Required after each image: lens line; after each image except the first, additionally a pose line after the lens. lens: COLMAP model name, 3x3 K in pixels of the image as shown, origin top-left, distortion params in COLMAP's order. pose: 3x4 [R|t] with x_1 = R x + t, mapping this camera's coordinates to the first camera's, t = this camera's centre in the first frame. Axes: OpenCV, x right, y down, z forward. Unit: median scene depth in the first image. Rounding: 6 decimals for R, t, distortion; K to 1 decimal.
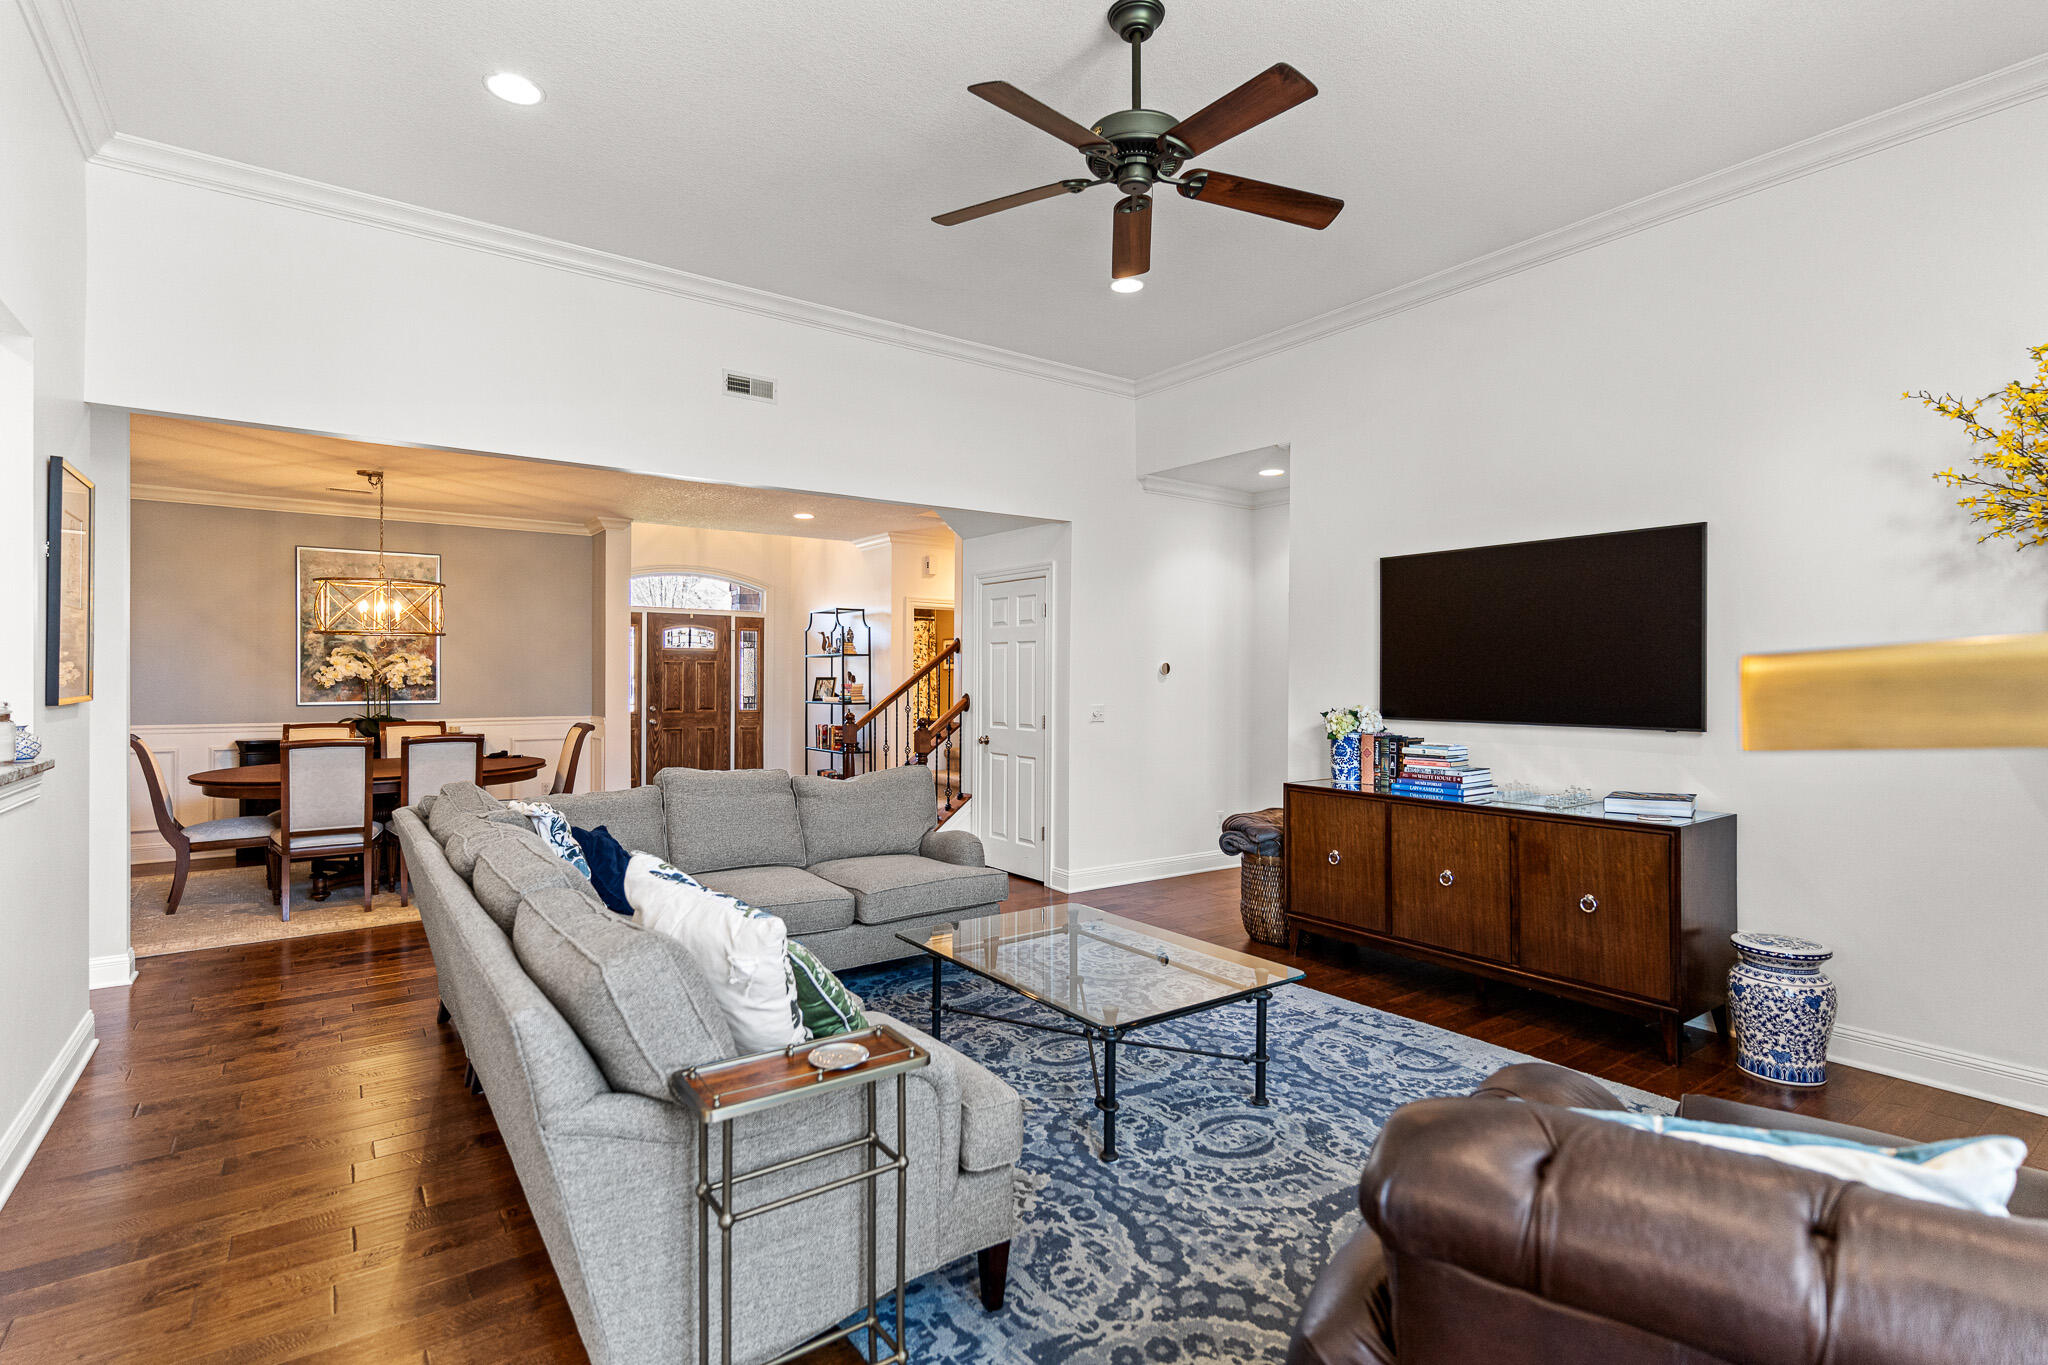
lens RADIAL K [[981.0, 0, 1024.0], [0, 981.0, 680.4], [0, 0, 1]] dist [0.003893, -0.001009]
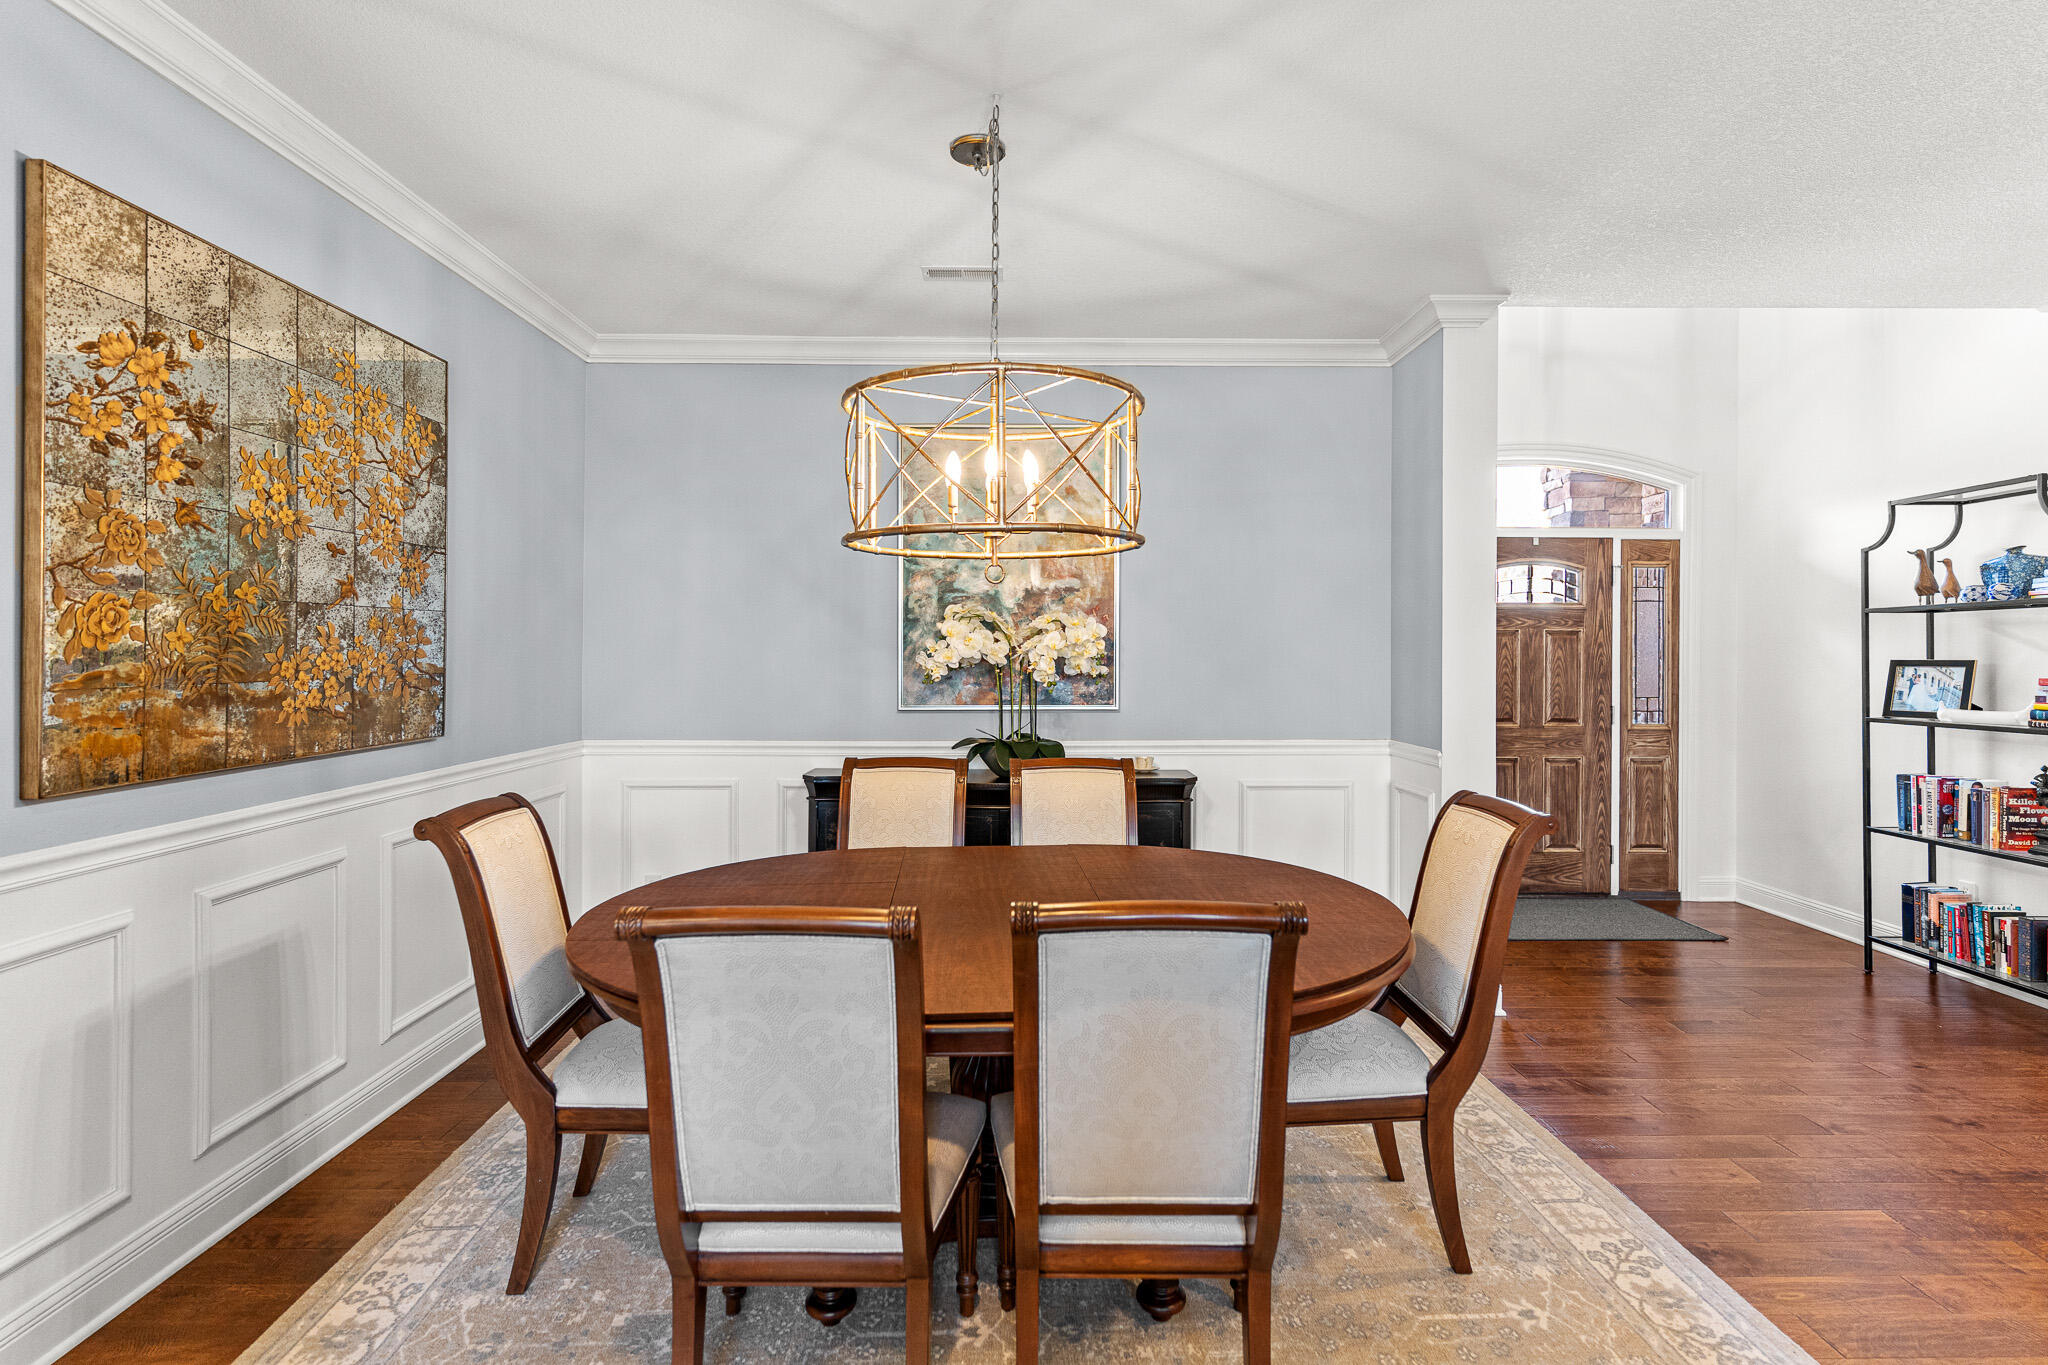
lens RADIAL K [[981.0, 0, 1031.7], [0, 981.0, 654.3], [0, 0, 1]] dist [0.003893, -0.001009]
pose [[0.817470, -0.001942, -0.575967, -0.348357], [-0.001909, 0.999980, -0.006081, -0.003124], [0.575967, 0.006070, 0.817450, 0.573115]]
